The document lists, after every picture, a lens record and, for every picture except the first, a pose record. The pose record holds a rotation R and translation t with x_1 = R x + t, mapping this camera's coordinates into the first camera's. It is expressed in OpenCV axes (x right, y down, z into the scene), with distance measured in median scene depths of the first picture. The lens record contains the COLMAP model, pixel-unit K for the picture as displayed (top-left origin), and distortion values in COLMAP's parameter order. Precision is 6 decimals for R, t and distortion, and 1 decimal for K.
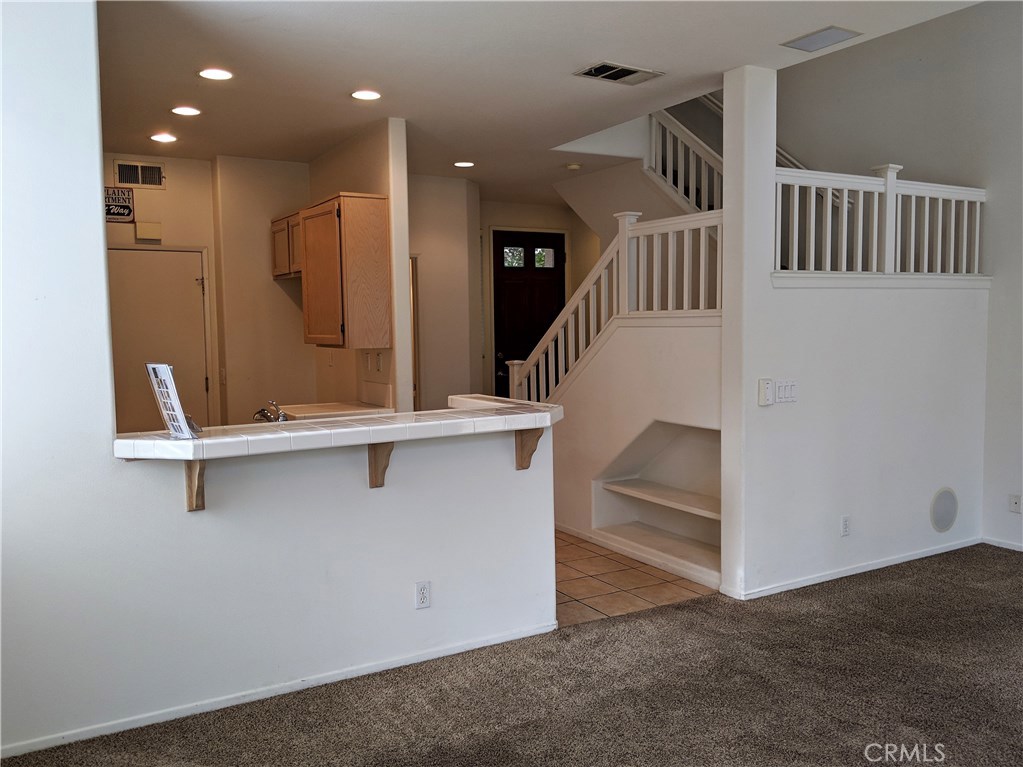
lens RADIAL K [[851.9, 0, 517.2], [0, 851.9, 384.4], [0, 0, 1]] dist [0.098321, -0.177261]
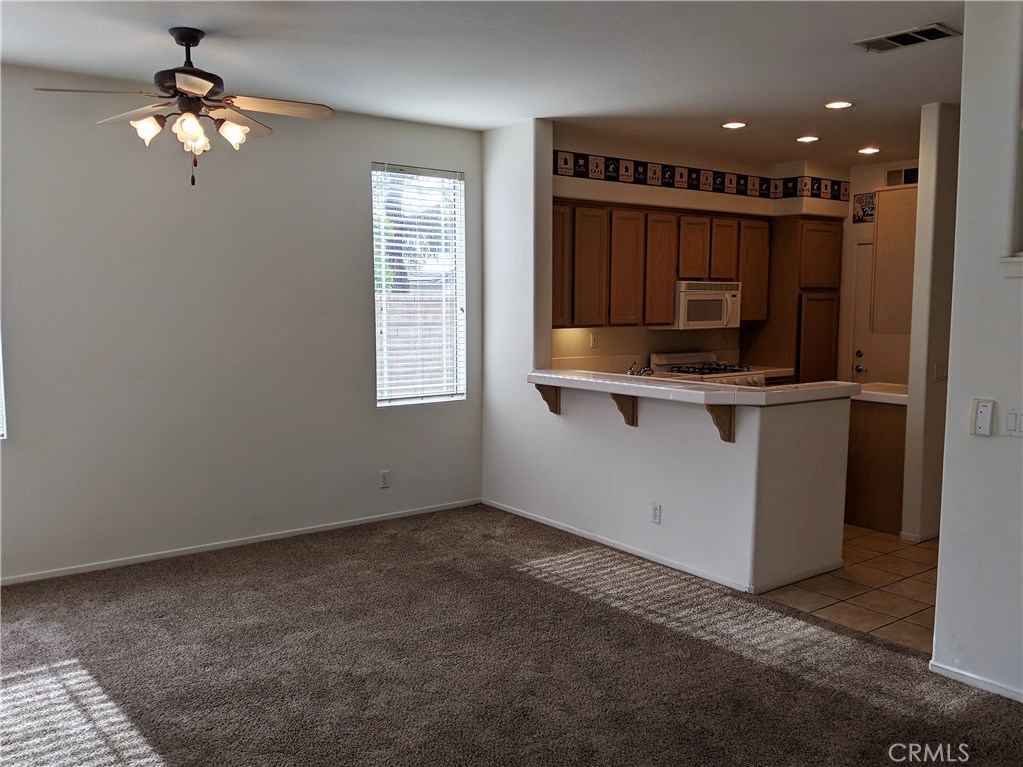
lens RADIAL K [[851.9, 0, 517.2], [0, 851.9, 384.4], [0, 0, 1]] dist [0.098321, -0.177261]
pose [[0.110369, 0.110031, -0.987781, 1.106425], [-0.074819, 0.991953, 0.102136, -0.074015], [0.991071, 0.062632, 0.117713, 0.570933]]
